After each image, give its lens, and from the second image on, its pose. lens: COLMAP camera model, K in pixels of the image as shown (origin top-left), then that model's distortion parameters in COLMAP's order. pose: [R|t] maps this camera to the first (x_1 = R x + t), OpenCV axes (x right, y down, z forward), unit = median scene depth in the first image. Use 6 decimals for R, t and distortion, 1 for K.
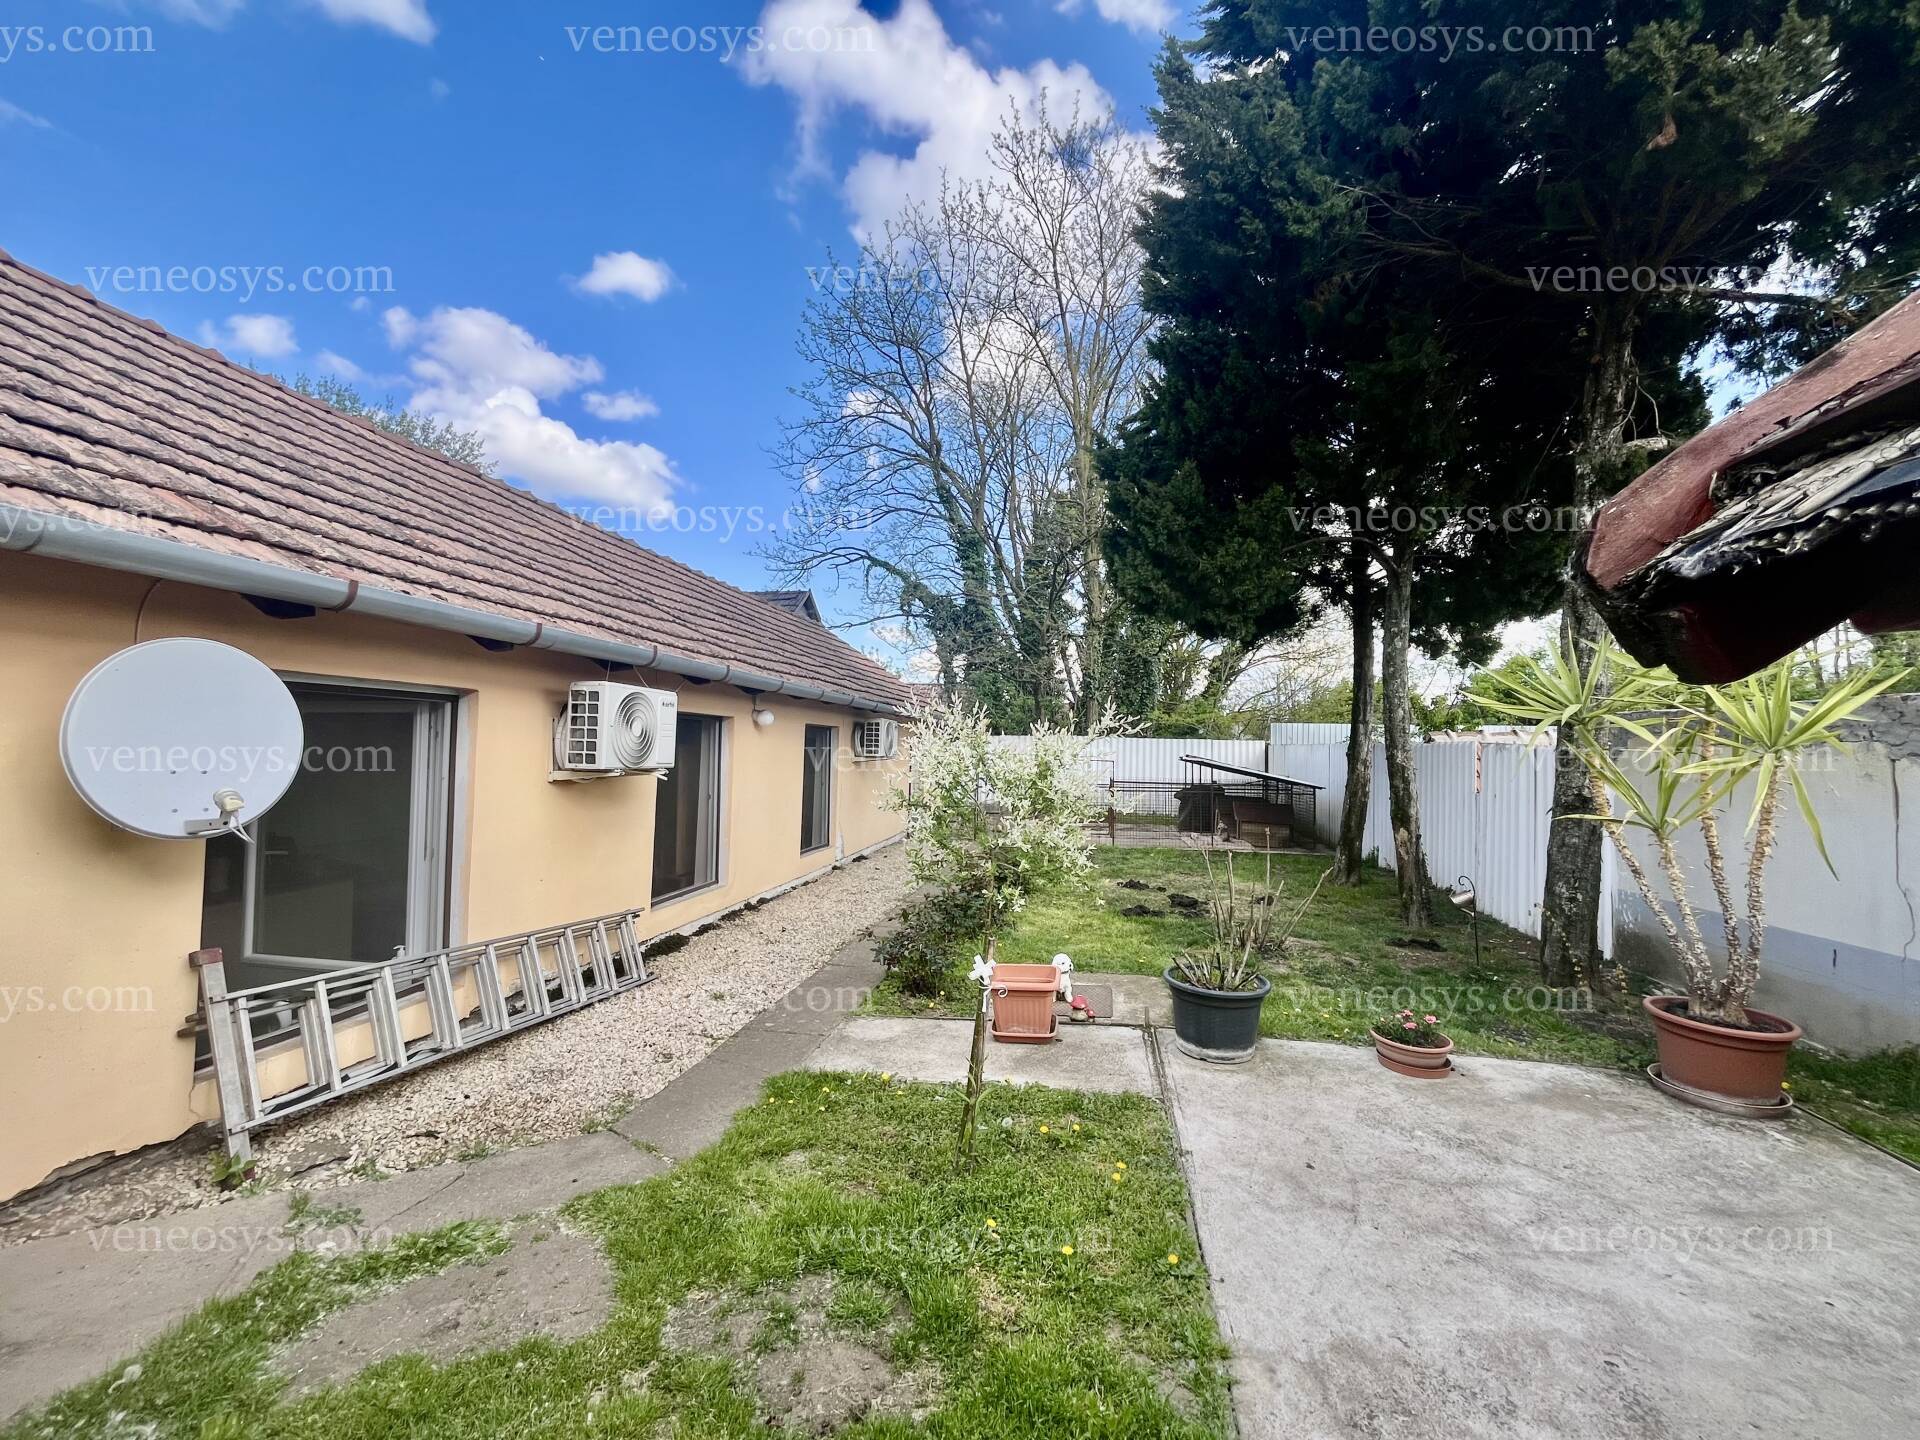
lens RADIAL K [[776.4, 0, 959.7], [0, 776.4, 722.2], [0, 0, 1]] dist [-0.002097, -0.000425]
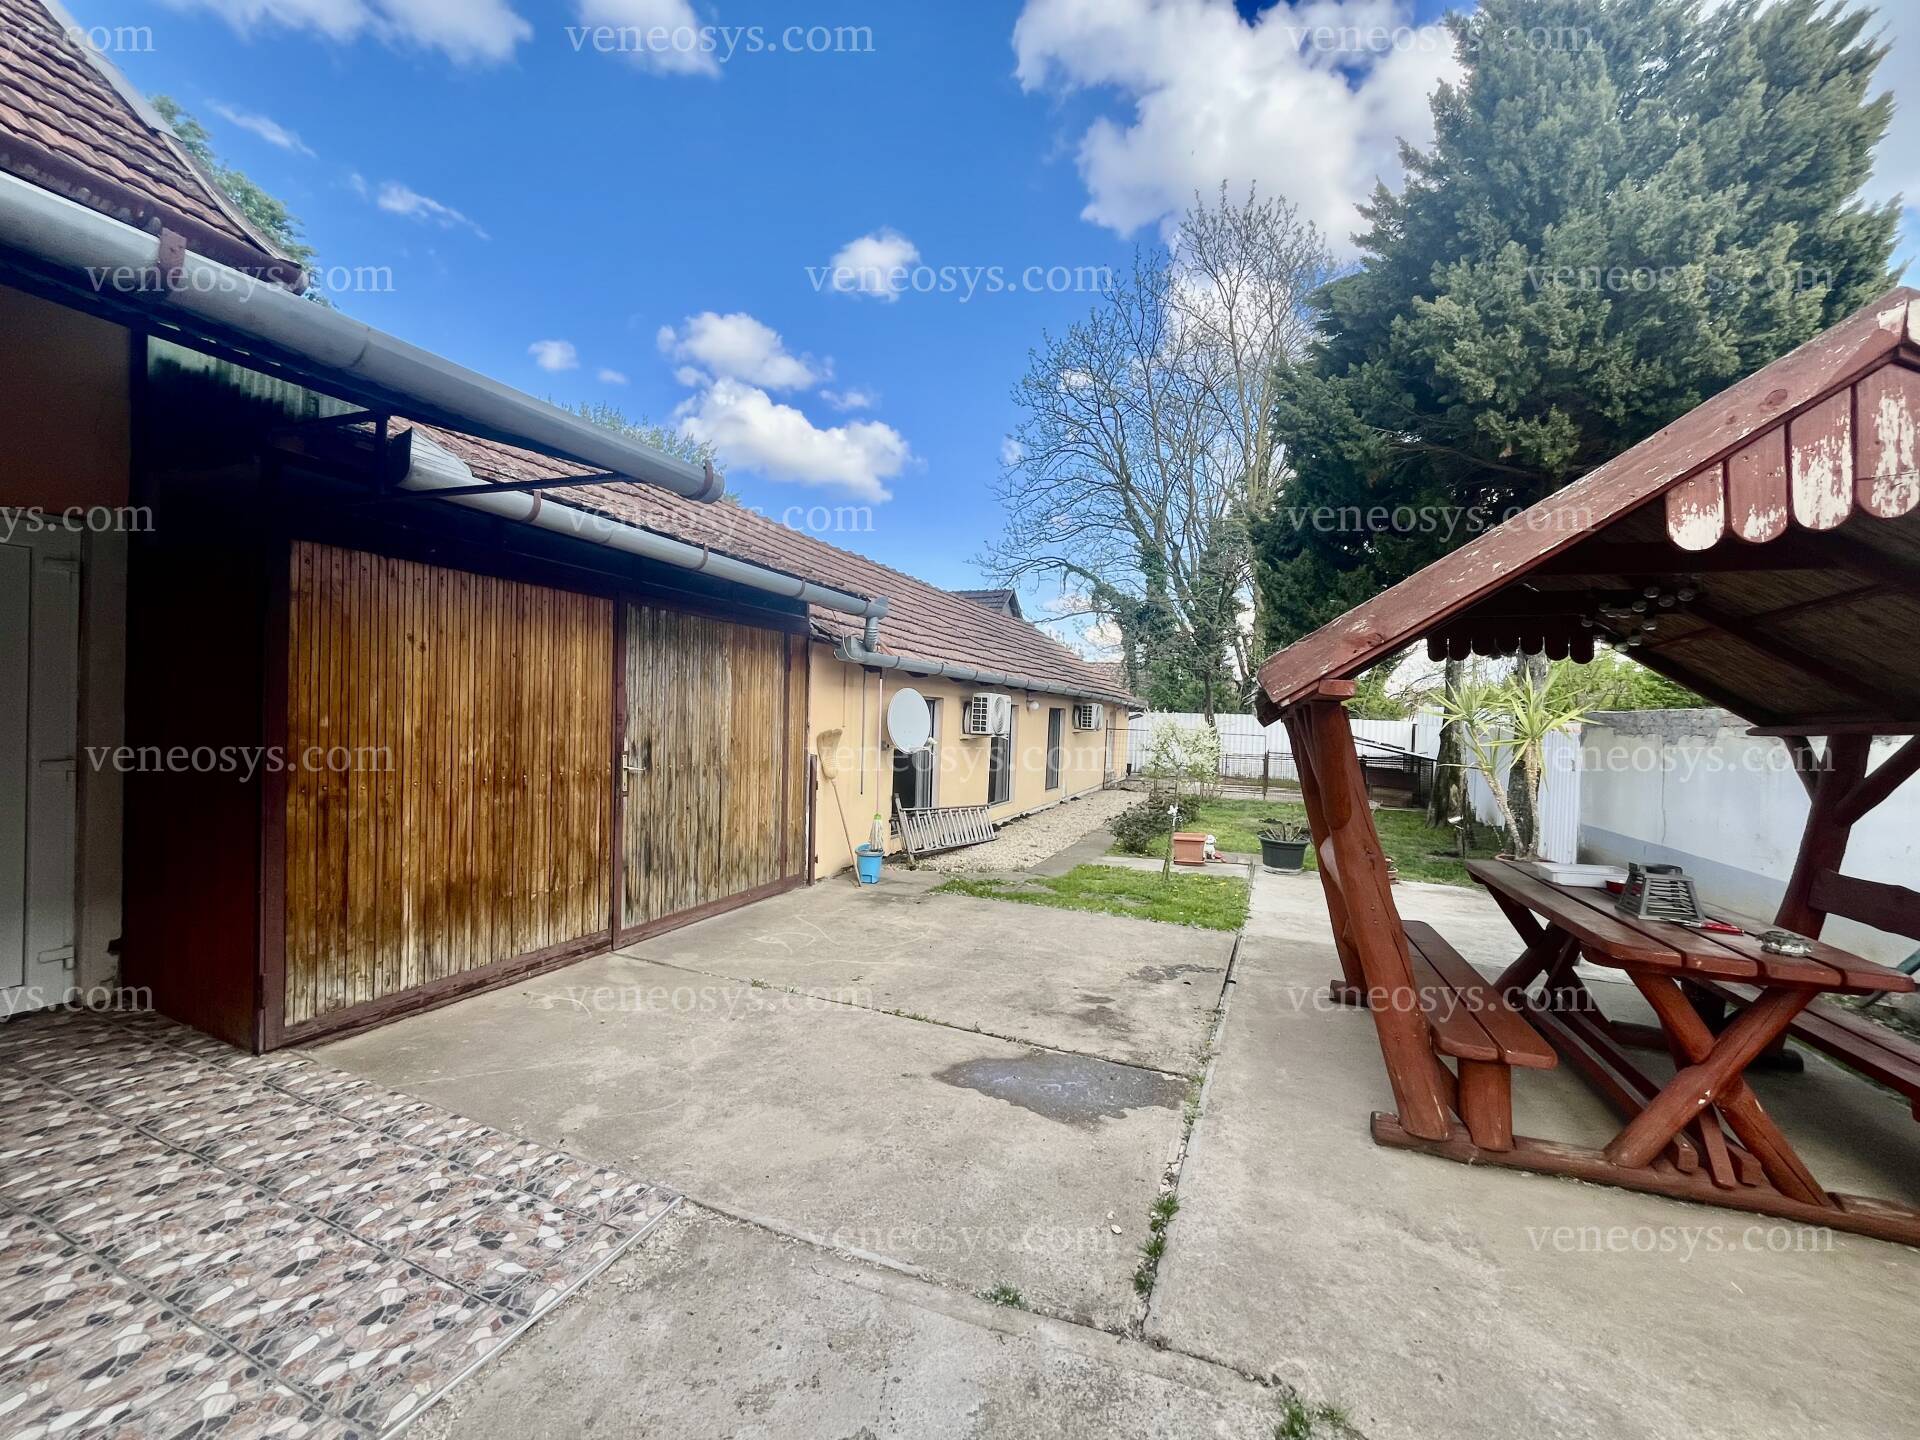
lens RADIAL K [[776.4, 0, 952.6], [0, 776.4, 726.2], [0, 0, 1]] dist [-0.002097, -0.000425]
pose [[0.975027, 0.018984, -0.221272, -0.026507], [-0.009394, 0.998974, 0.044312, -0.018261], [0.221886, -0.041126, 0.974205, -0.371198]]
